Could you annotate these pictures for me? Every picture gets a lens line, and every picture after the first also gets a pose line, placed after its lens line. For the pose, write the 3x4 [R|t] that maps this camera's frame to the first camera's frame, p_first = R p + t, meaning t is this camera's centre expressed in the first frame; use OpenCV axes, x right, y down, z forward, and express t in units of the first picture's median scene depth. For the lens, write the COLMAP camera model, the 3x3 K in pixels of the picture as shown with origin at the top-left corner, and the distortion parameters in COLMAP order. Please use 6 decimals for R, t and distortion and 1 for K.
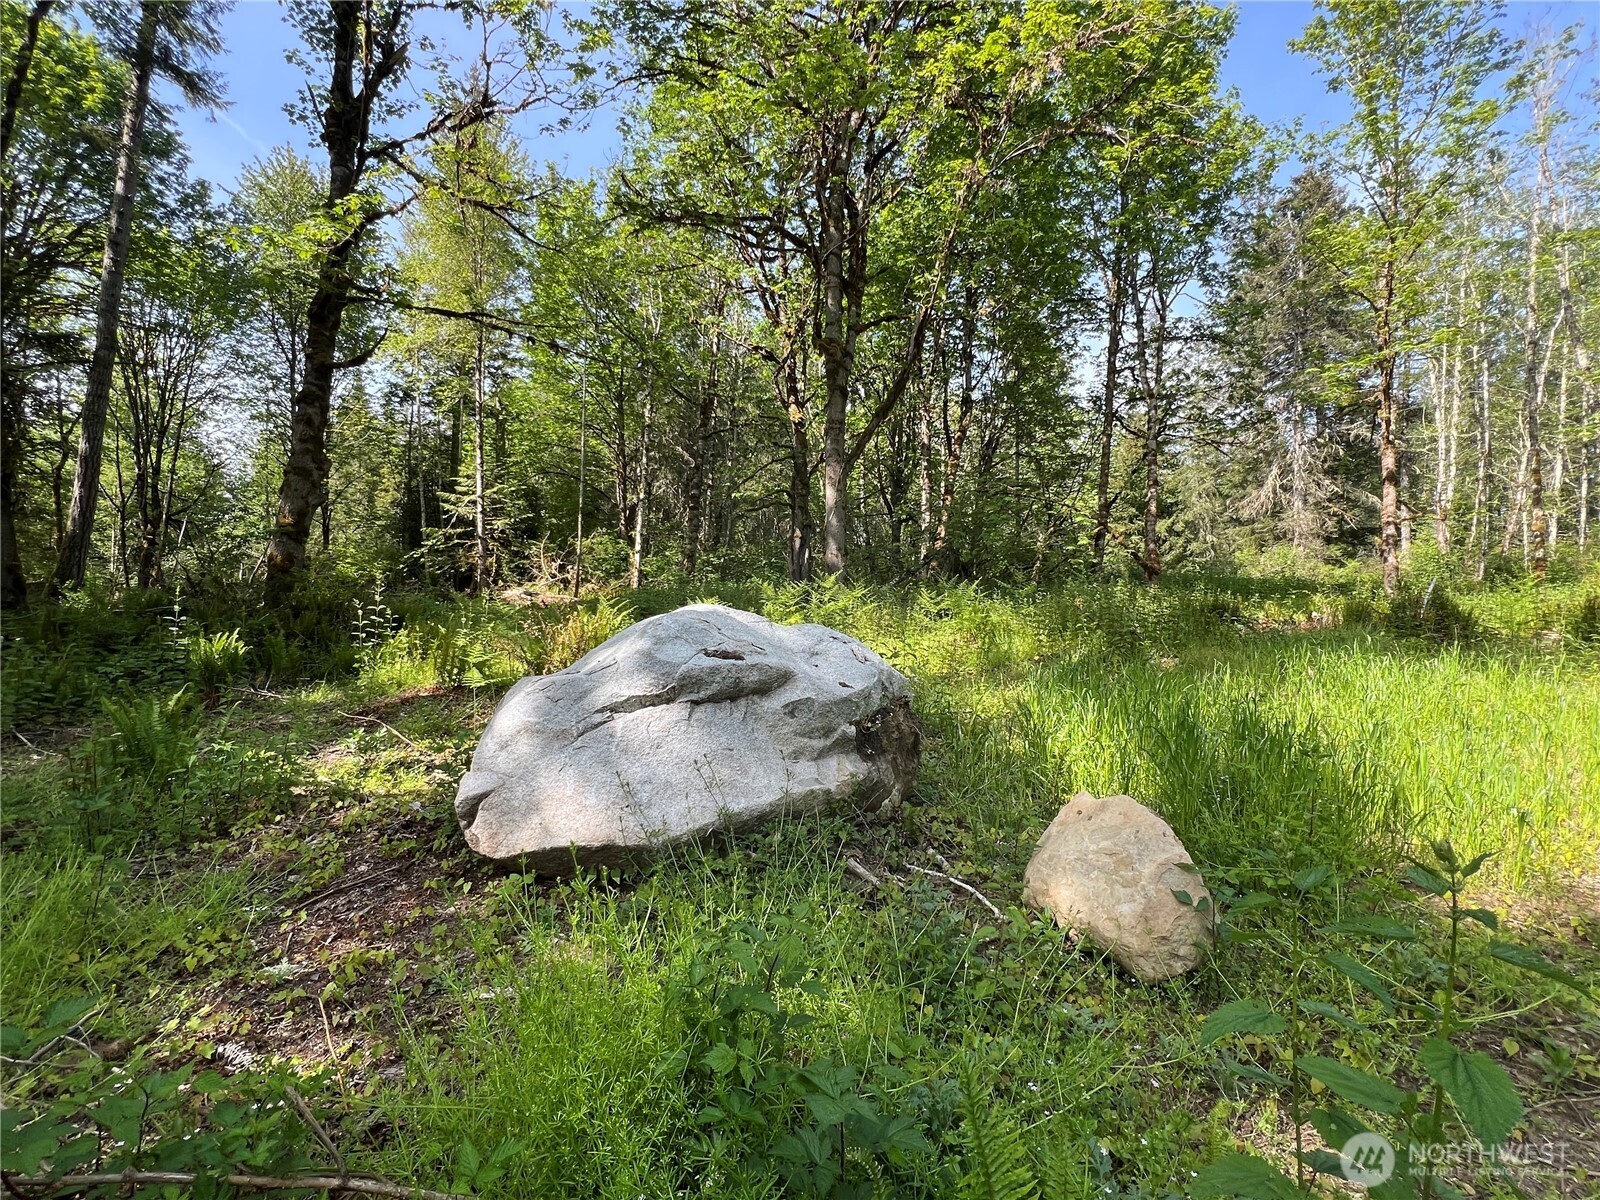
lens RADIAL K [[748.5, 0, 800.0], [0, 748.5, 600.0], [0, 0, 1]] dist [0.002239, 0.000224]
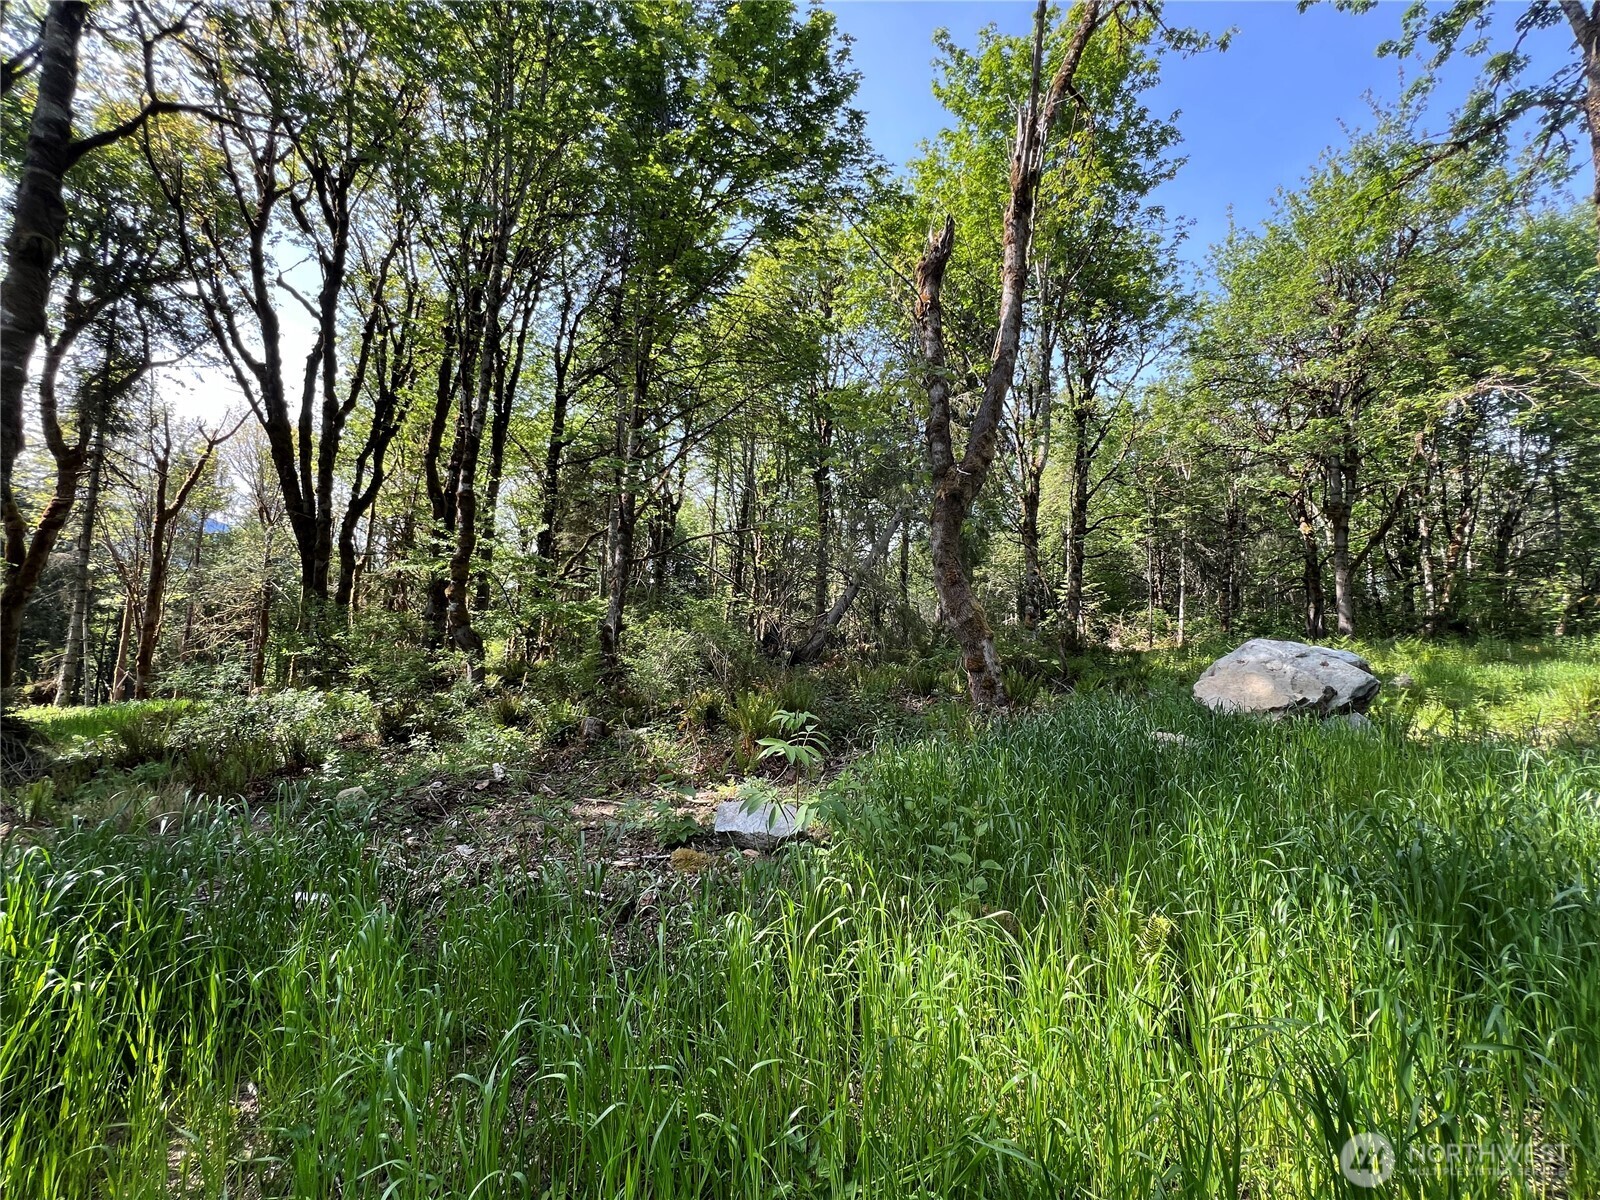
lens RADIAL K [[648.1, 0, 801.2], [0, 648.1, 608.4], [0, 0, 1]] dist [0.001160, -0.000483]
pose [[0.789923, -0.043300, -0.611676, -0.016589], [0.004239, 0.997866, -0.065164, -0.001450], [0.613192, 0.048882, 0.788420, -0.678456]]
